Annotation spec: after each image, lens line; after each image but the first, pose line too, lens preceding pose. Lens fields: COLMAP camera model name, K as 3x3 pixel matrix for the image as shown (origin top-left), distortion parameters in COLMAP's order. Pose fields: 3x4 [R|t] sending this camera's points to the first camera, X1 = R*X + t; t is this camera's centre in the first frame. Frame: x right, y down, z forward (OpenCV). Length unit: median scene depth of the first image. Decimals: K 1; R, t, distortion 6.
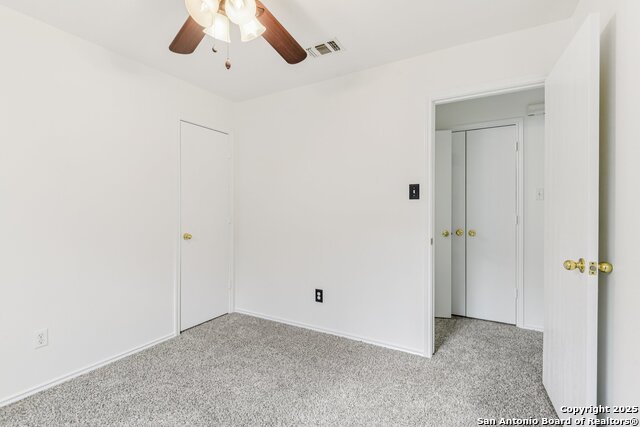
lens RADIAL K [[293.4, 0, 324.5], [0, 293.4, 213.7], [0, 0, 1]] dist [-0.000531, -0.000805]
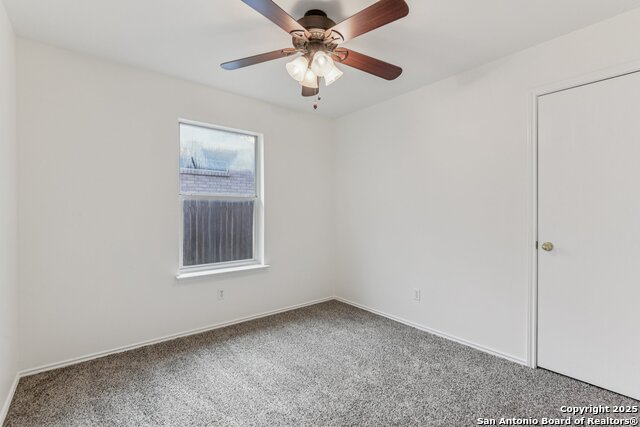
lens RADIAL K [[293.4, 0, 324.5], [0, 293.4, 213.7], [0, 0, 1]] dist [-0.000531, -0.000805]
pose [[-0.389495, -0.000746, -0.921028, 0.488341], [-0.005498, 0.999984, 0.001515, -0.003460], [0.921012, 0.005654, -0.389493, 0.843232]]
